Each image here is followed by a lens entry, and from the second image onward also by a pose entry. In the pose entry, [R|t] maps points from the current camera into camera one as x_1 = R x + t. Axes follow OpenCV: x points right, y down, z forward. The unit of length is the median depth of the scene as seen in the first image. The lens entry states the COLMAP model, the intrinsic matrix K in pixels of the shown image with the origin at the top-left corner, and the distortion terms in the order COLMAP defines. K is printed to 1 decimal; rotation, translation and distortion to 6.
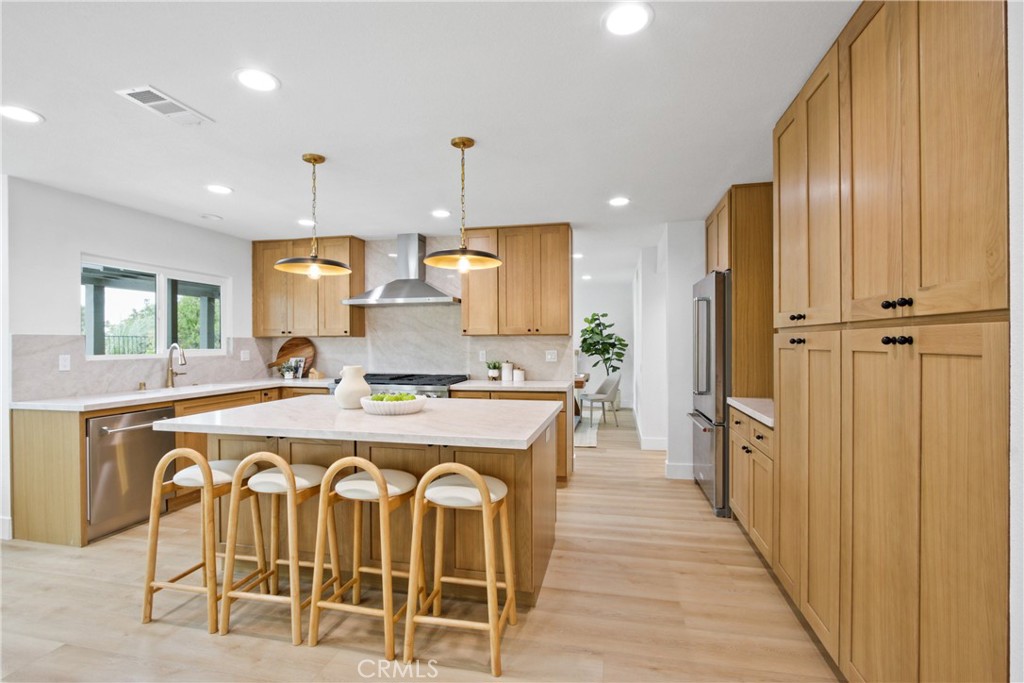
lens RADIAL K [[469.9, 0, 512.5], [0, 469.9, 346.6], [0, 0, 1]] dist [-0.018573, 0.002740]
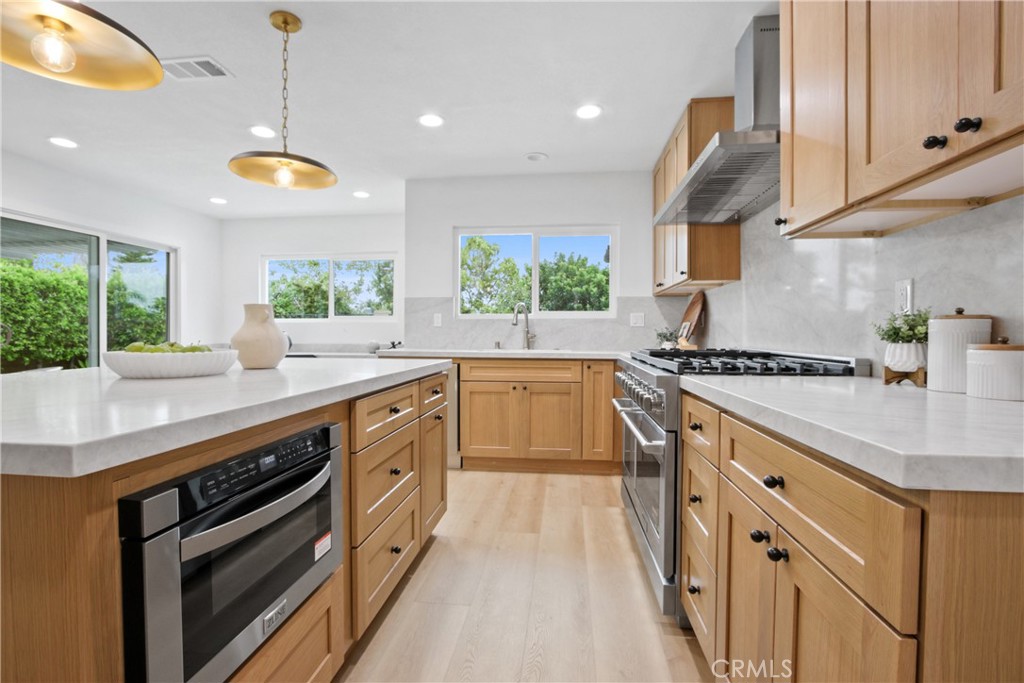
lens RADIAL K [[469.9, 0, 515.3], [0, 469.9, 338.8], [0, 0, 1]] dist [-0.018573, 0.002740]
pose [[0.102301, 0.014557, -0.994647, 0.200046], [-0.013736, 0.999818, 0.013220, 0.045214], [0.994659, 0.012311, 0.102483, 0.748738]]
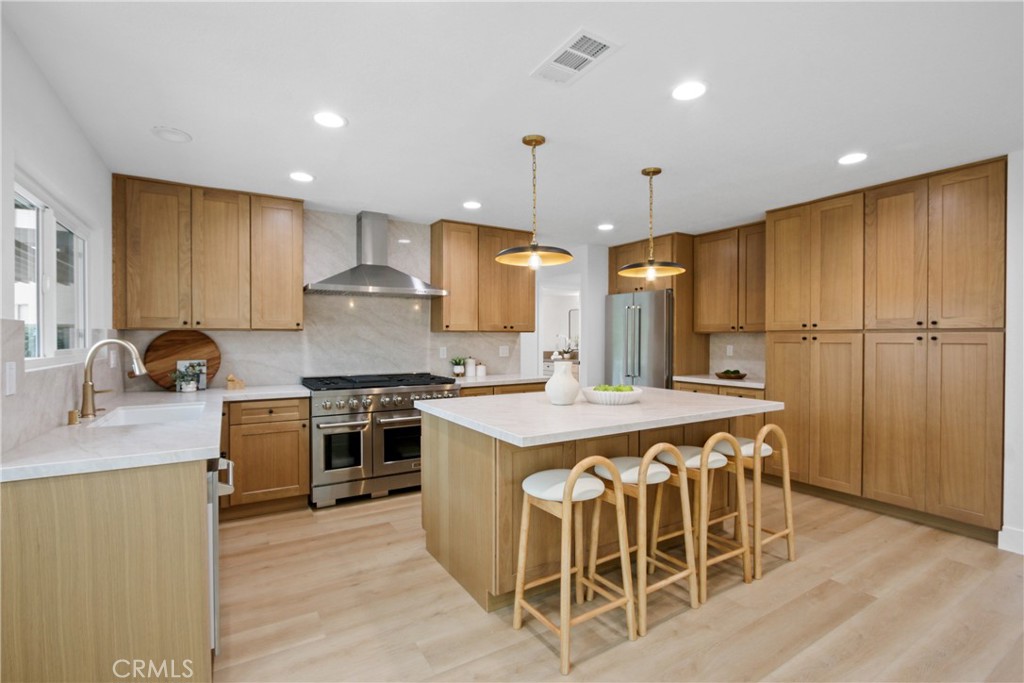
lens RADIAL K [[469.9, 0, 507.7], [0, 469.9, 341.6], [0, 0, 1]] dist [-0.018573, 0.002740]
pose [[0.732005, -0.002362, 0.681295, -0.637282], [0.003734, 0.999993, -0.000545, -0.001568], [-0.681289, 0.002943, 0.732009, 0.205807]]
